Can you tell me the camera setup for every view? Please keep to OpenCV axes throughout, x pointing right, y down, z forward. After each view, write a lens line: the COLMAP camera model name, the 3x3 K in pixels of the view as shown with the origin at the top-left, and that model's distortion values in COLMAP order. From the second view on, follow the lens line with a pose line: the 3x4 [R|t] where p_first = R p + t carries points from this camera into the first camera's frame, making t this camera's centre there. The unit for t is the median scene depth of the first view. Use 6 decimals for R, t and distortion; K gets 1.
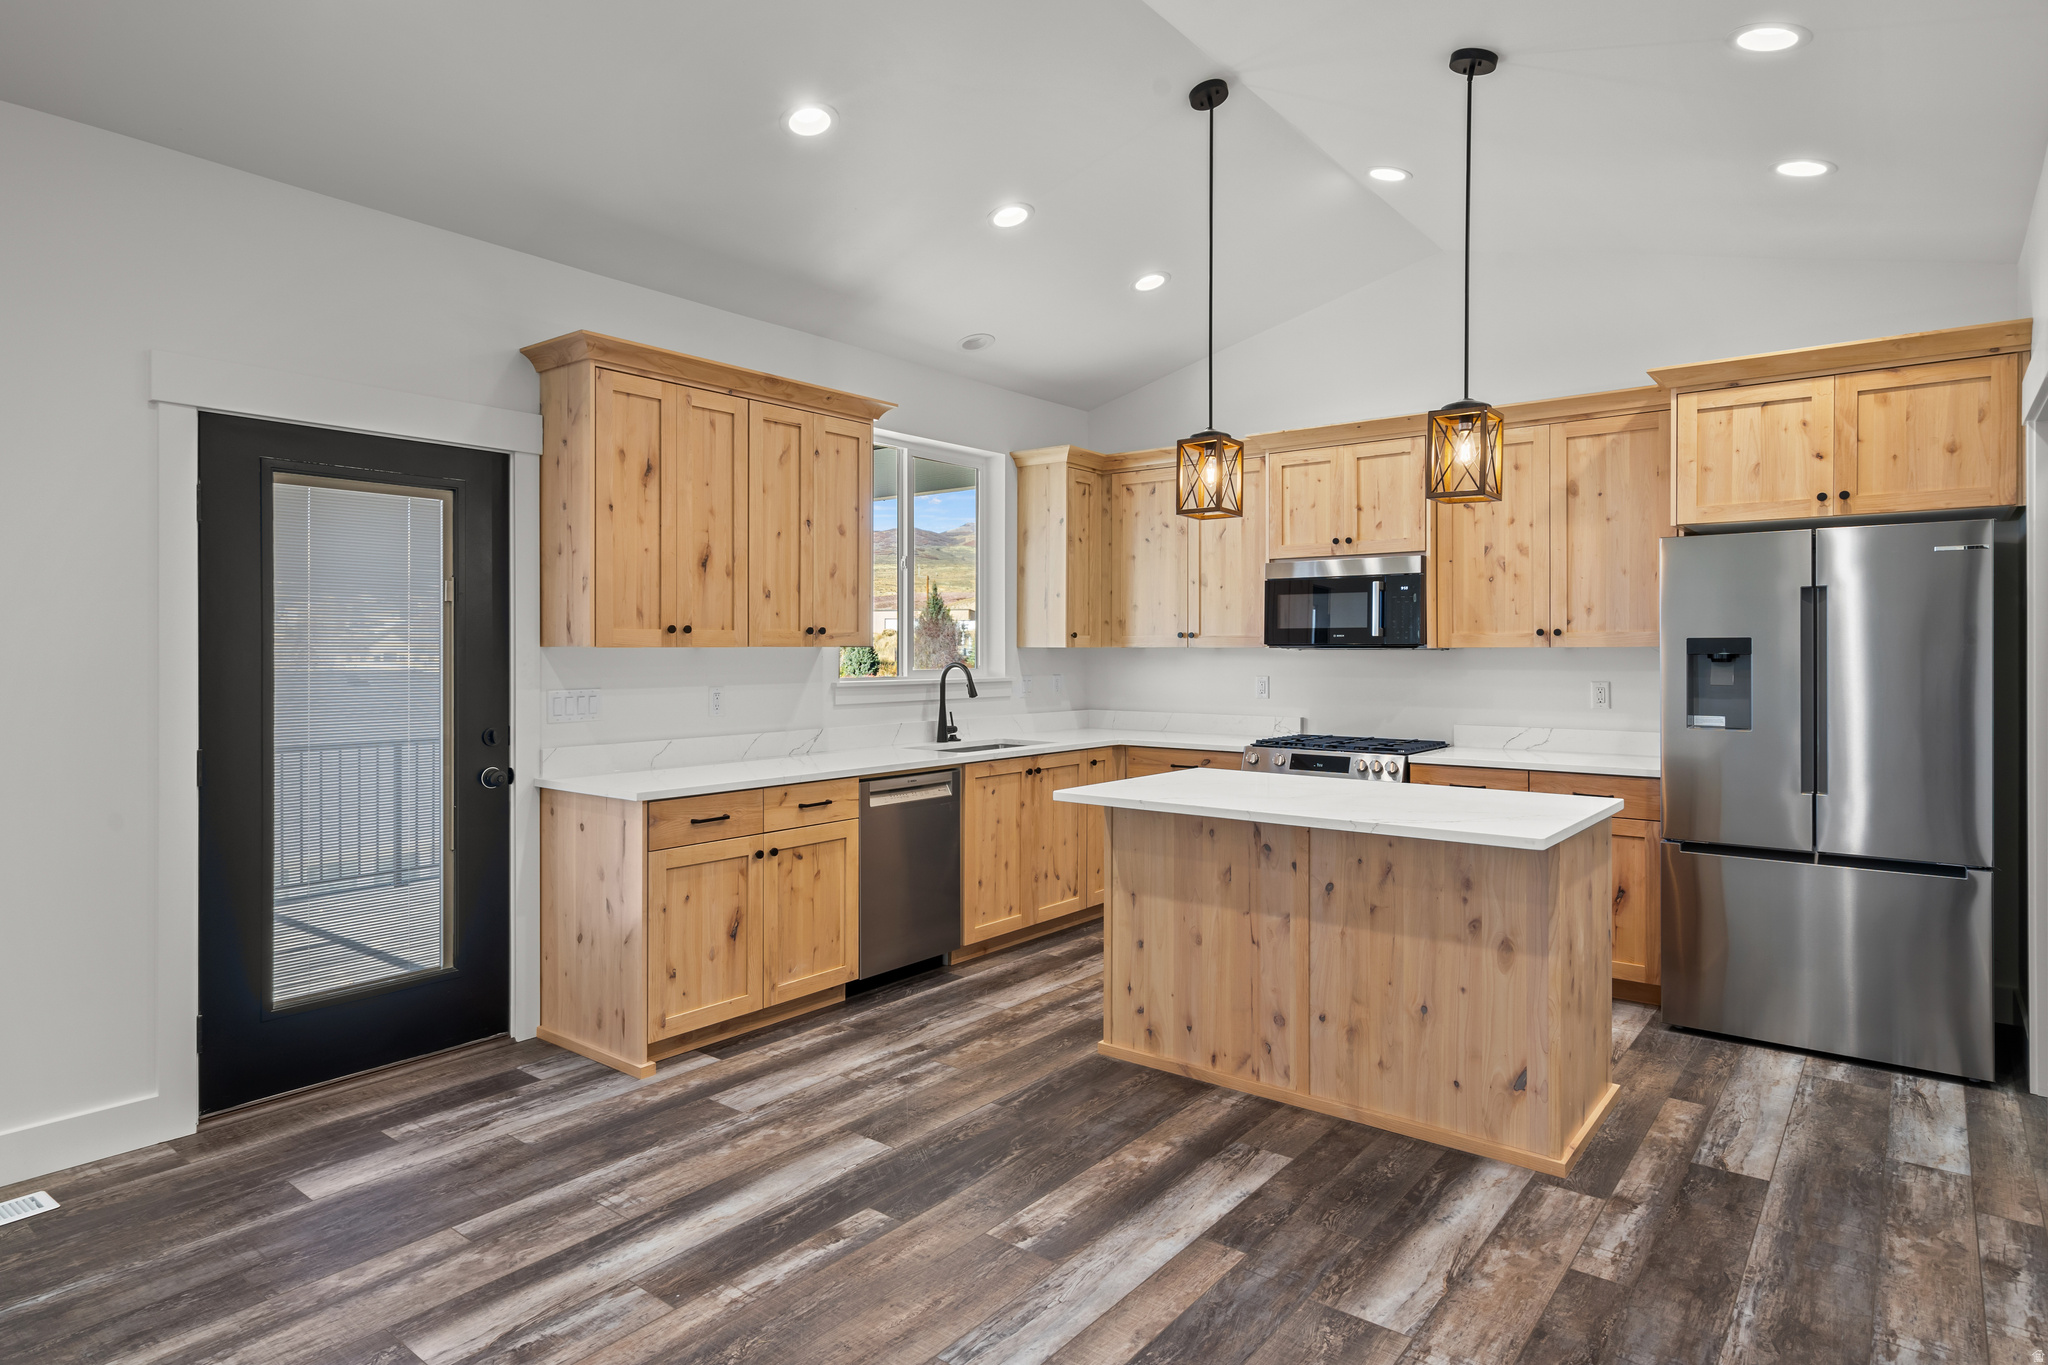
lens RADIAL K [[1144.3, 0, 1014.6], [0, 1144.3, 673.5], [0, 0, 1]] dist [0.006850, 0.001725]
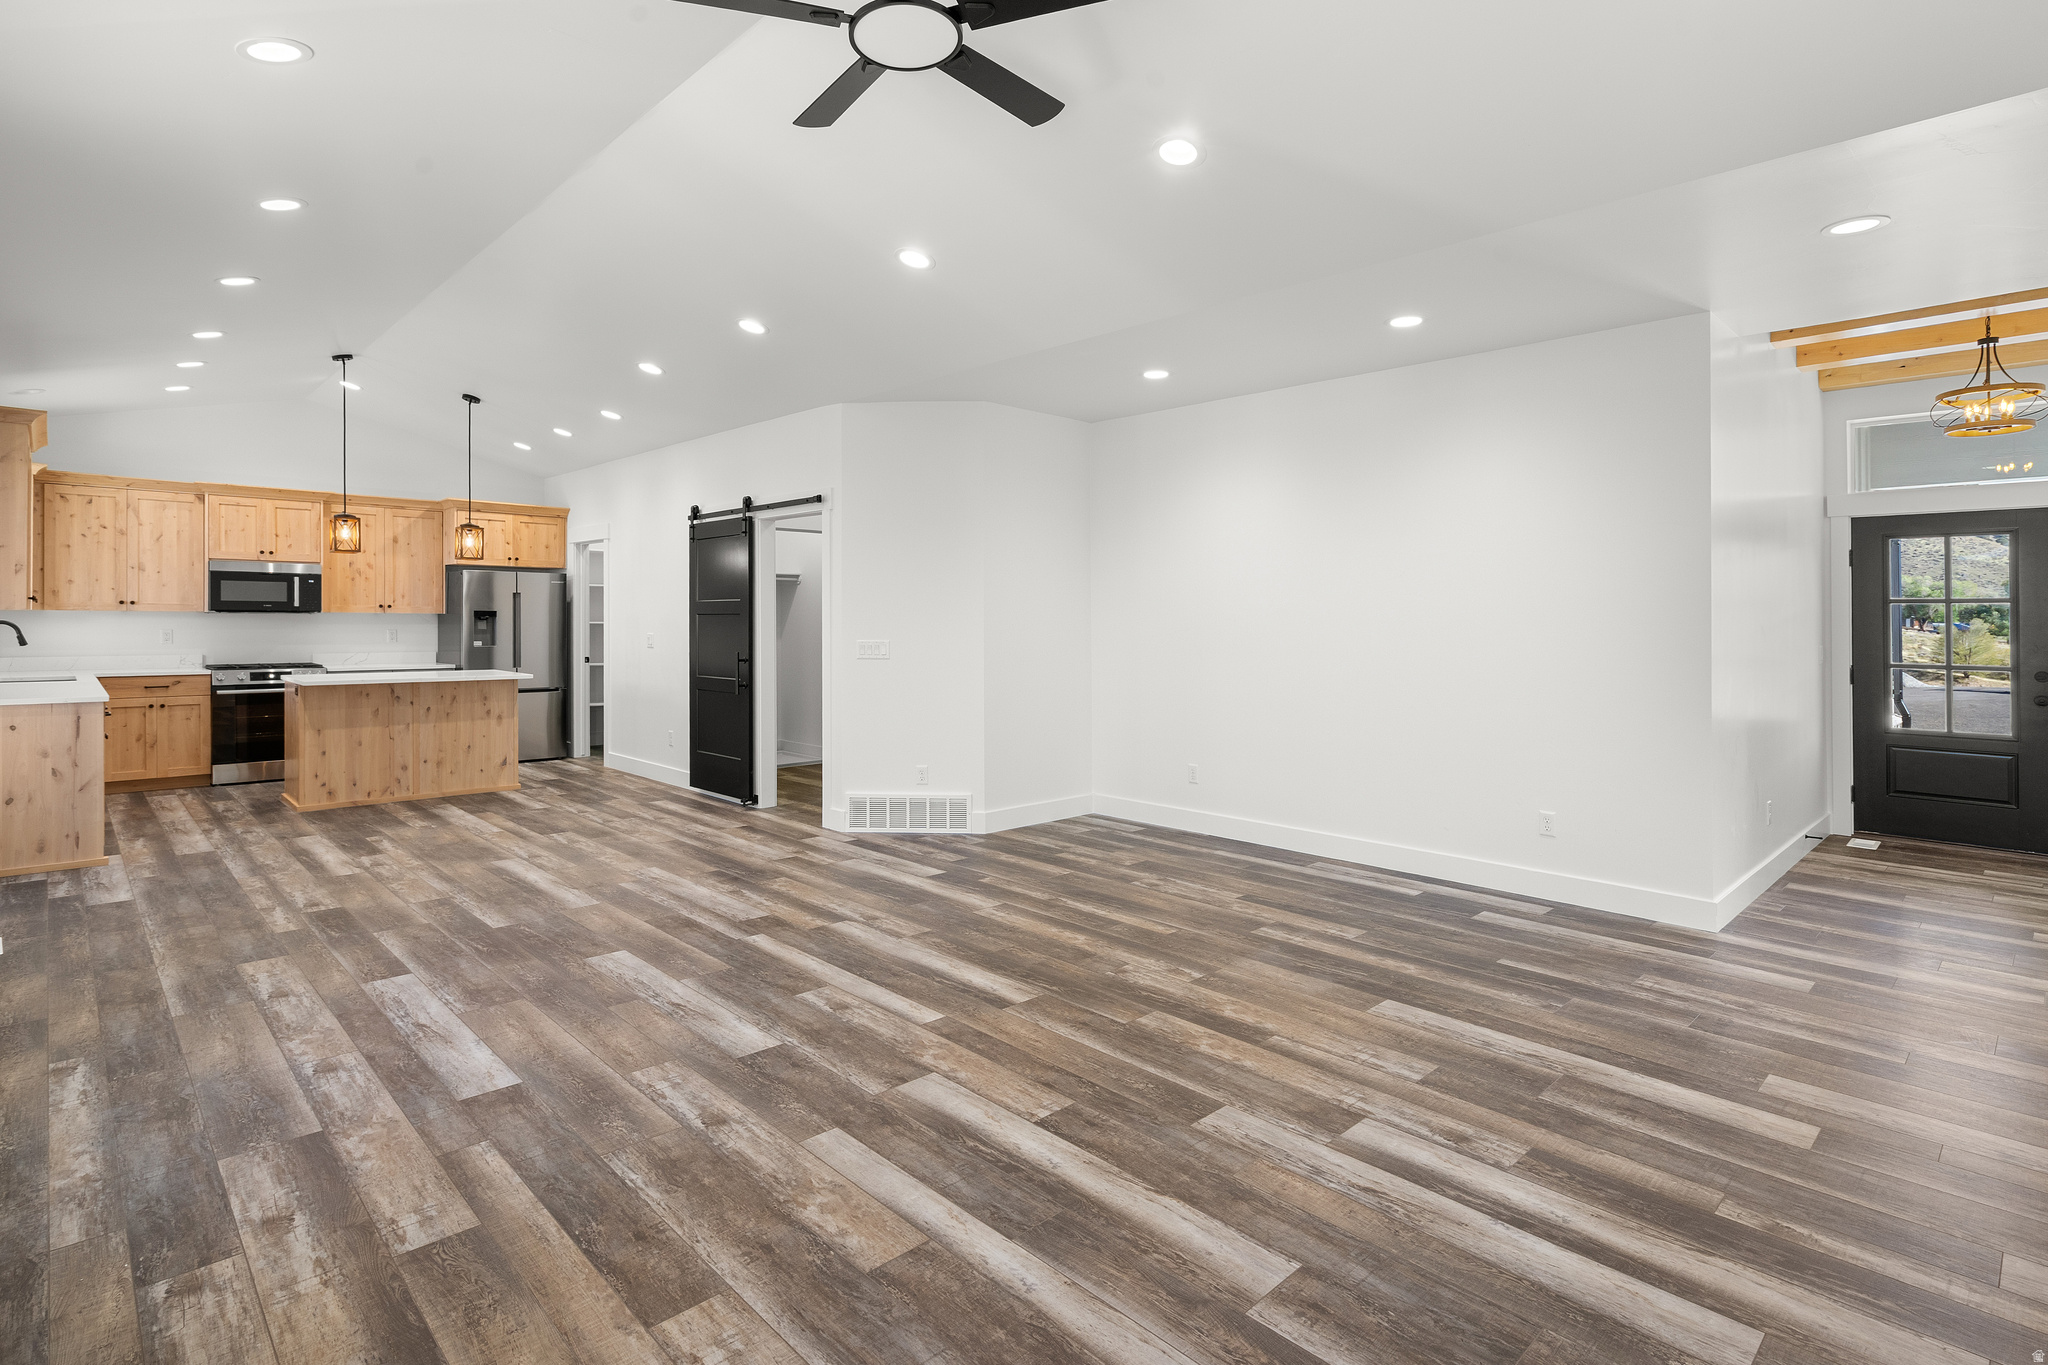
lens RADIAL K [[1002.0, 0, 1004.3], [0, 1002.0, 595.5], [0, 0, 1]] dist [0.001236, 0.000320]
pose [[0.145996, 0.025414, 0.988959, -1.323572], [0.012648, 0.999540, -0.027553, 0.010920], [-0.989204, 0.016531, 0.145608, -0.443730]]
